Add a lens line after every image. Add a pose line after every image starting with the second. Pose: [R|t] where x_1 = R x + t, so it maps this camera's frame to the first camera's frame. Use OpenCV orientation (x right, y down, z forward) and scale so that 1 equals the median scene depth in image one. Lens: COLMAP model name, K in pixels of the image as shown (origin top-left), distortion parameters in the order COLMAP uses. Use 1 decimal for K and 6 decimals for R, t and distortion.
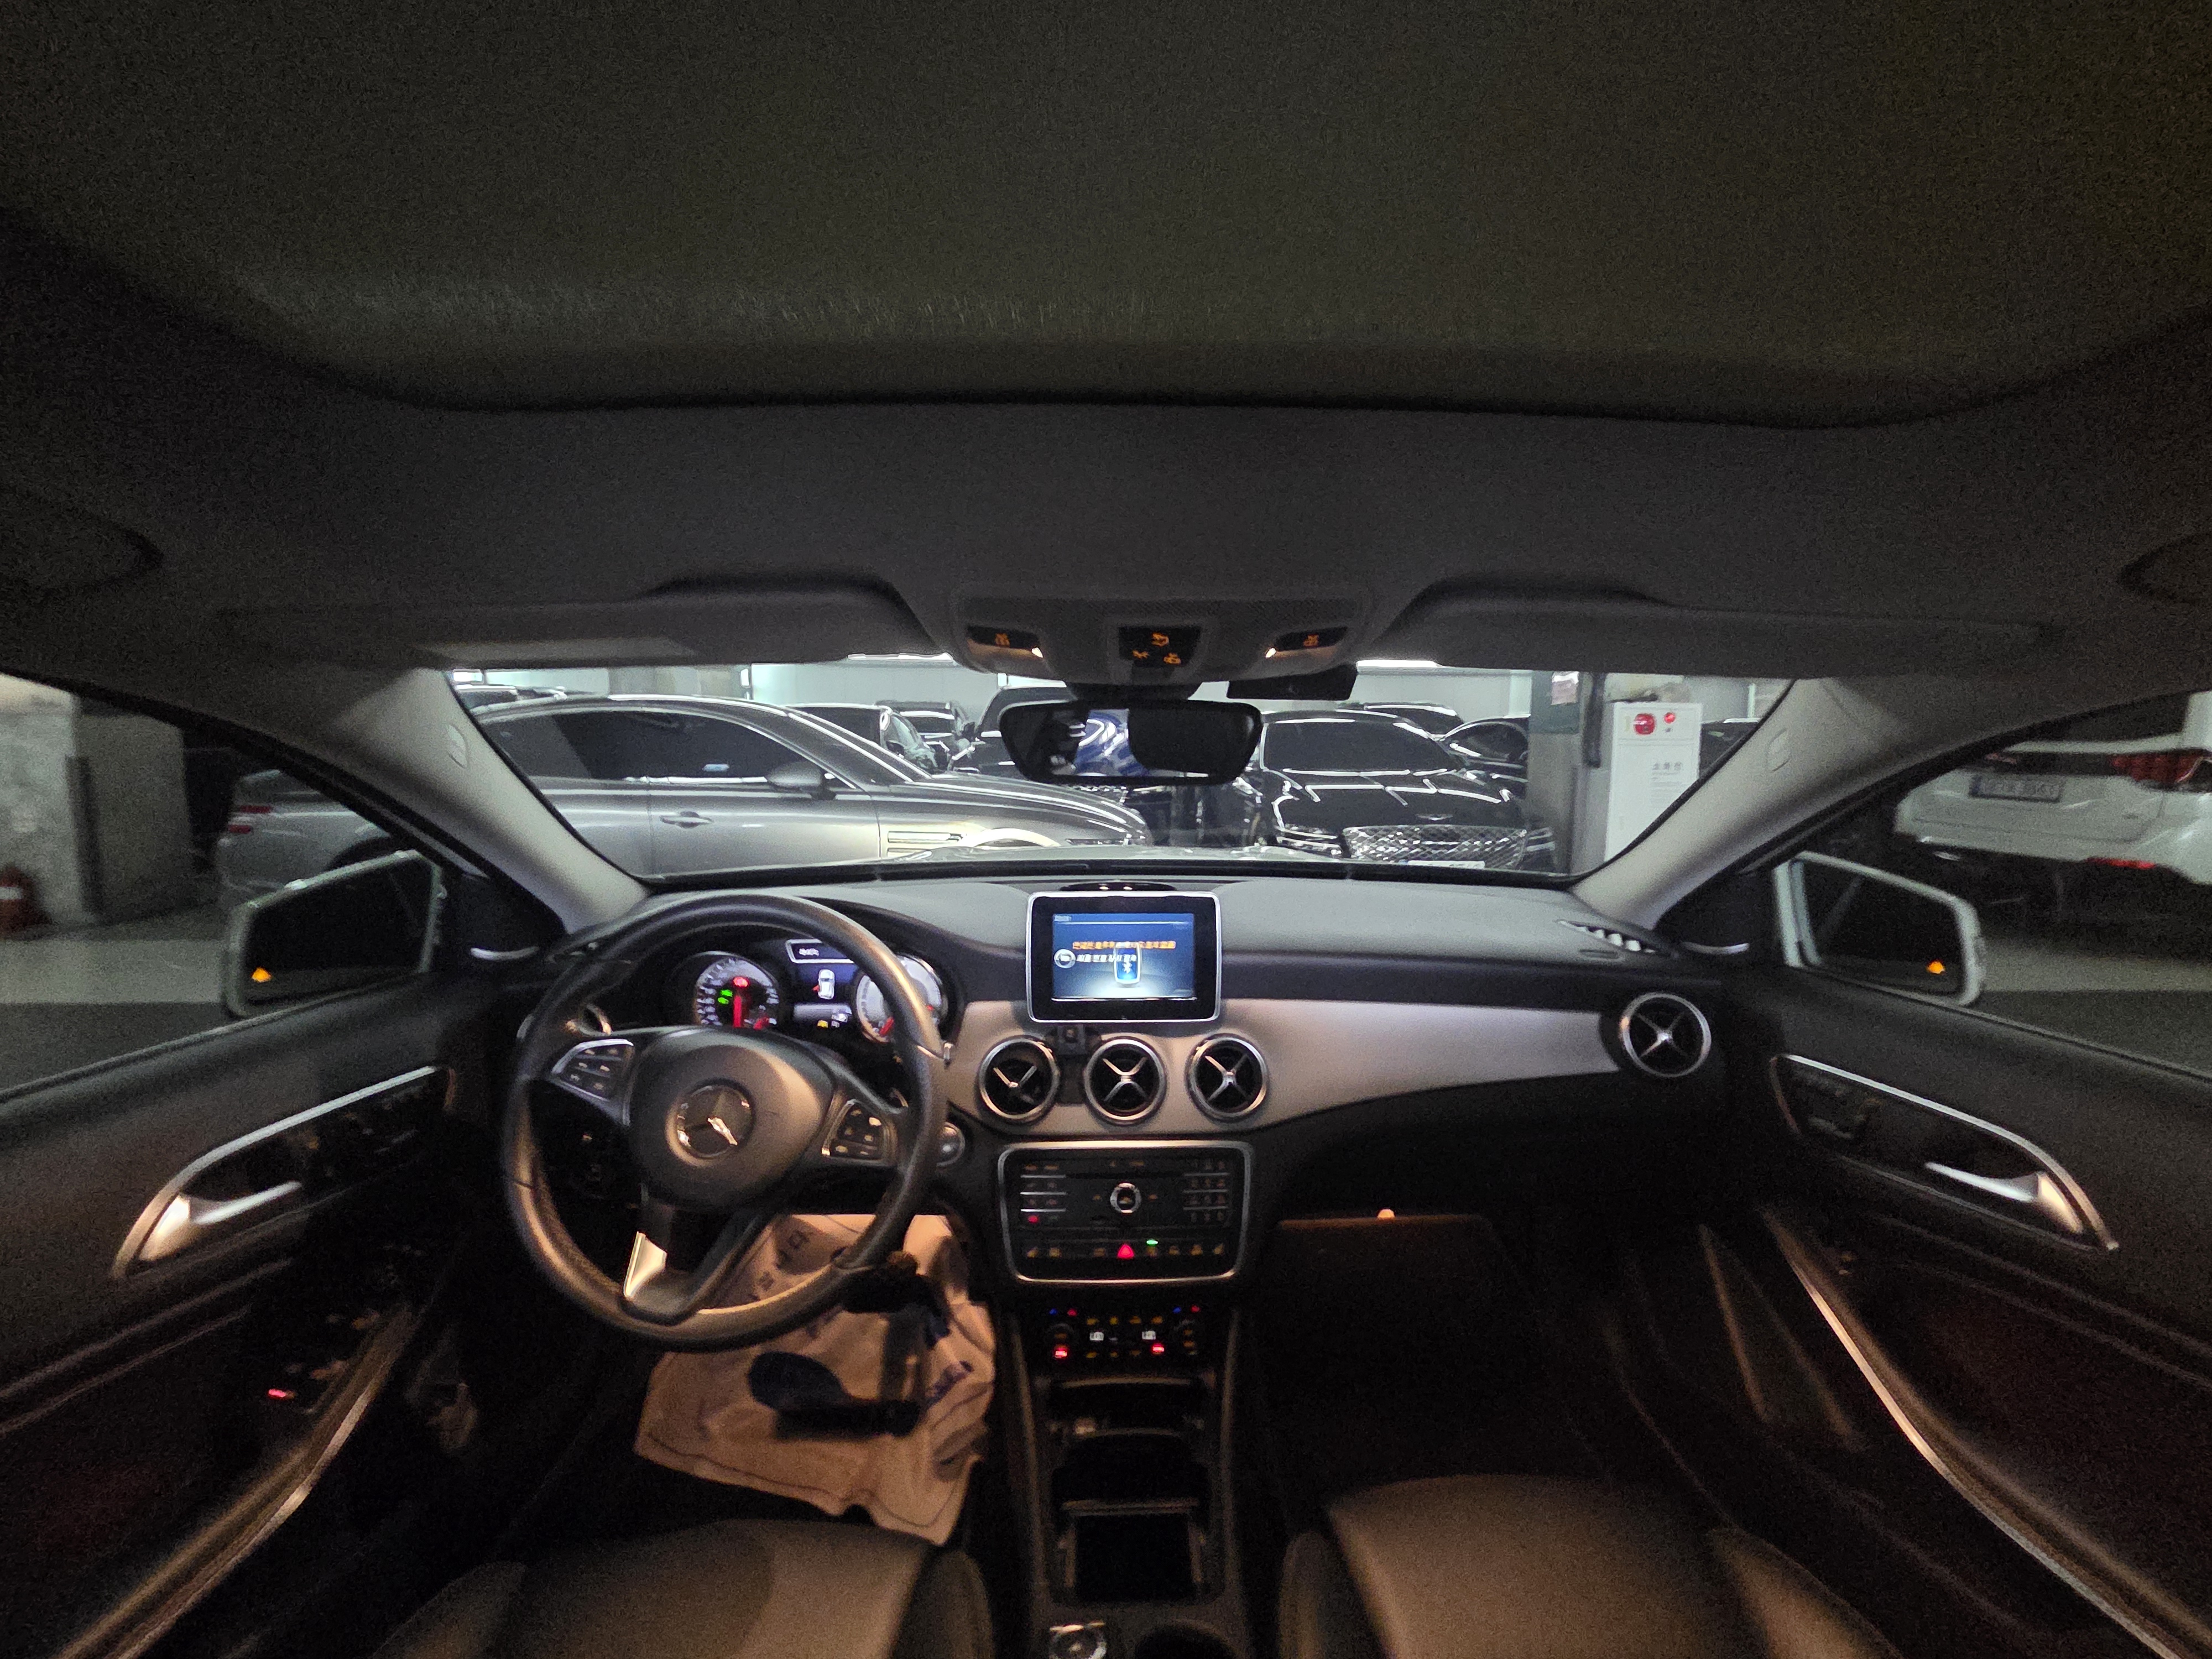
lens RADIAL K [[909.3, 0, 1111.4], [0, 909.3, 824.4], [0, 0, 1]] dist [0.001817, 0.000770]
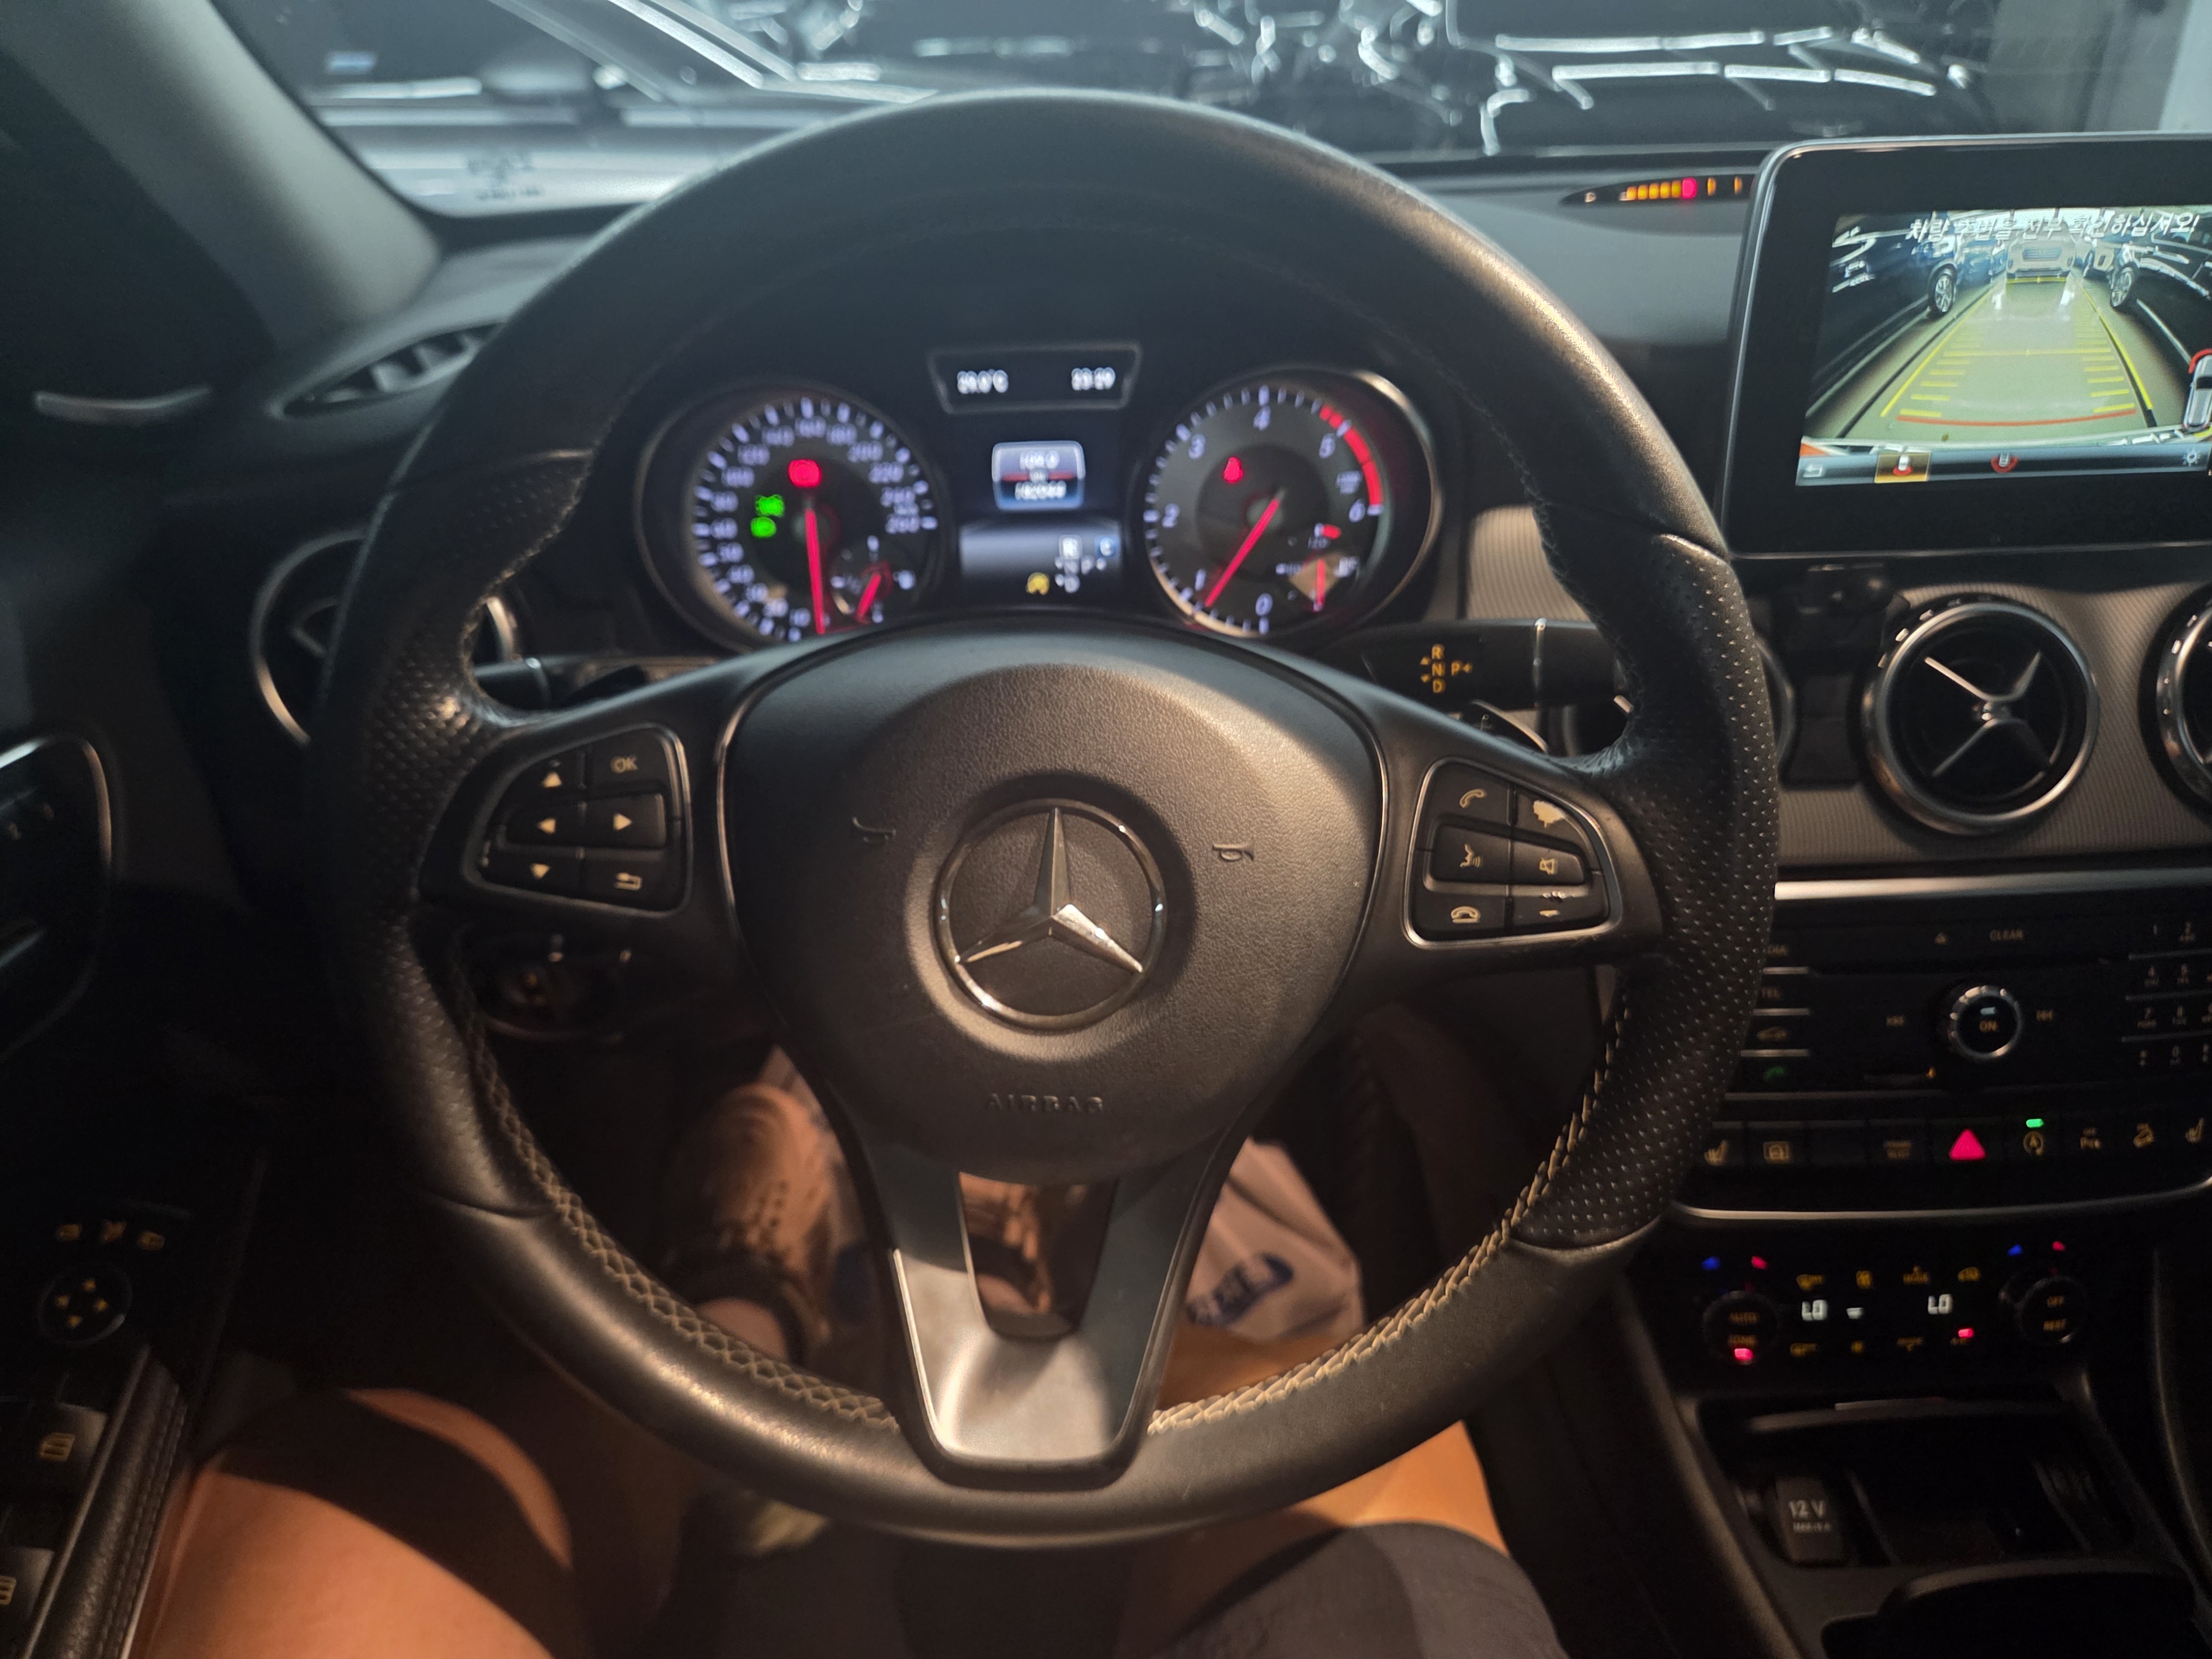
lens RADIAL K [[1536.3, 0, 1077.8], [0, 1536.3, 855.5], [0, 0, 1]] dist [0.009342, -0.008699]
pose [[0.999598, -0.027947, -0.004713, -0.319520], [0.027565, 0.920007, 0.390932, 0.083198], [-0.006590, -0.390905, 0.920408, 0.409510]]
